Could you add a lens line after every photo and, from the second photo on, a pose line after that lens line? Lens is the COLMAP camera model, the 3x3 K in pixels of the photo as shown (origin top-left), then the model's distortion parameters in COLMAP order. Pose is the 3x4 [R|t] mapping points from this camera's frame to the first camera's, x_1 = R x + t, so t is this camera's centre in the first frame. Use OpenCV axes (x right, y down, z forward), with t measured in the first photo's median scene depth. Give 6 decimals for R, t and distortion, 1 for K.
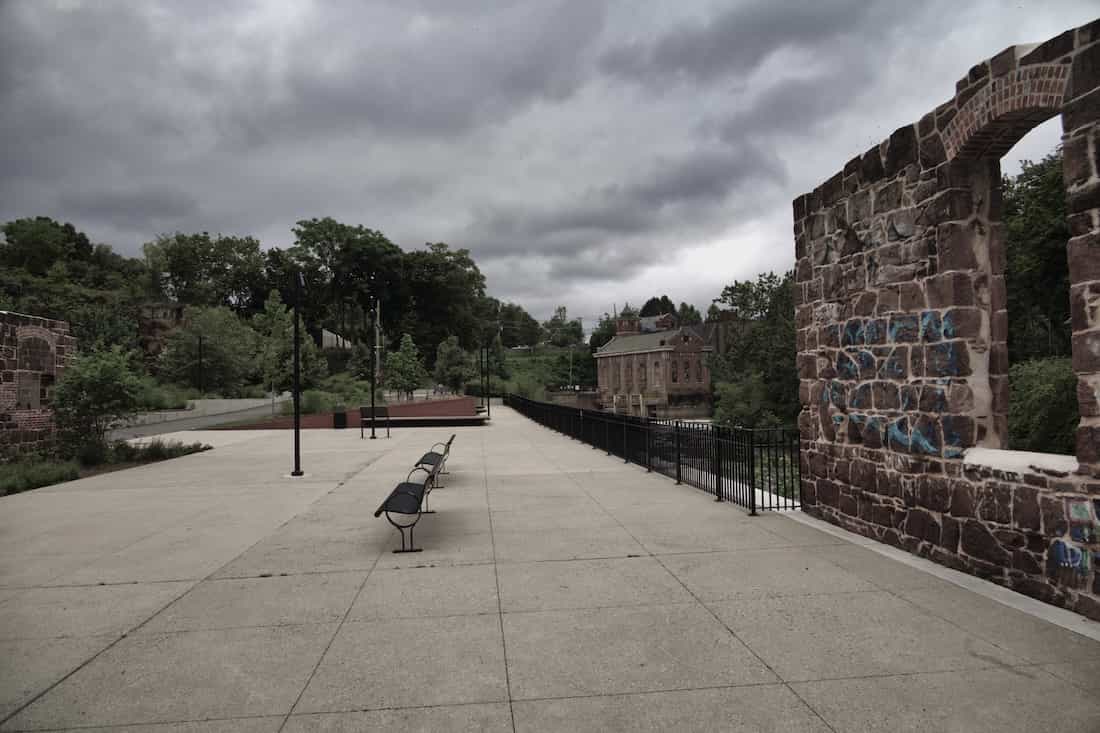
lens RADIAL K [[789.7, 0, 529.4], [0, 789.7, 358.2], [0, 0, 1]] dist [0.006946, 0.003110]
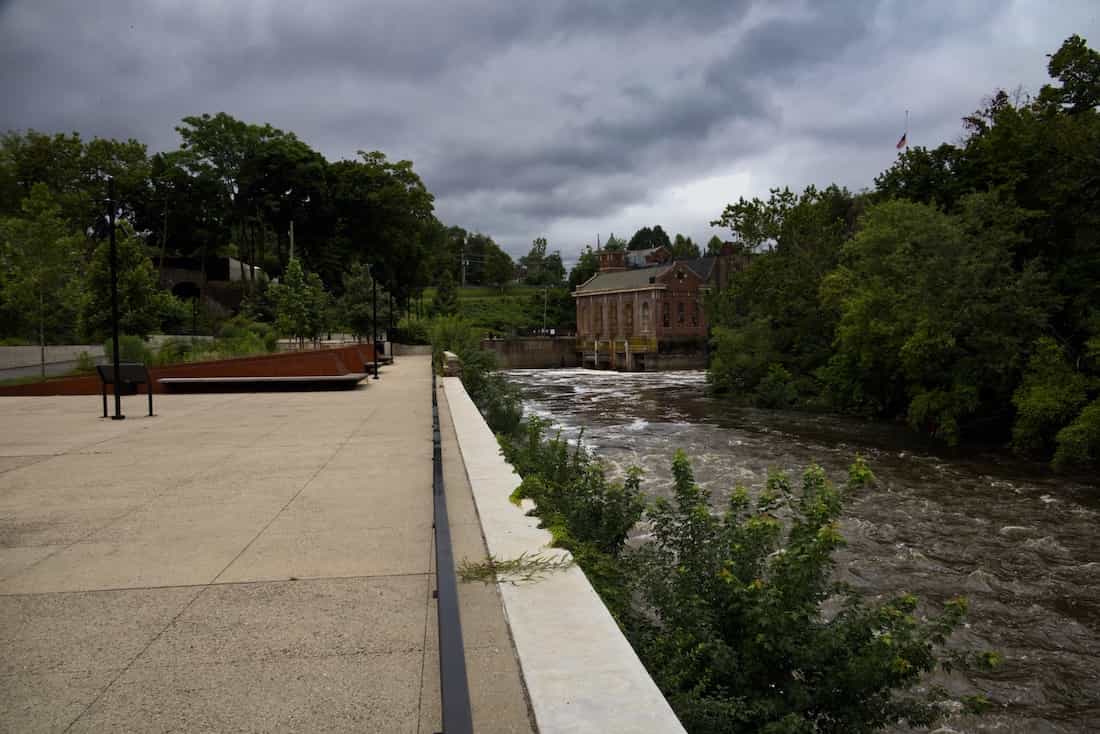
lens RADIAL K [[789.7, 0, 529.4], [0, 789.7, 358.7], [0, 0, 1]] dist [0.006946, 0.003110]
pose [[0.999957, 0.008647, -0.003389, 0.043139], [-0.008378, 0.997318, 0.072710, 0.004338], [0.004008, -0.072678, 0.997347, 0.159293]]
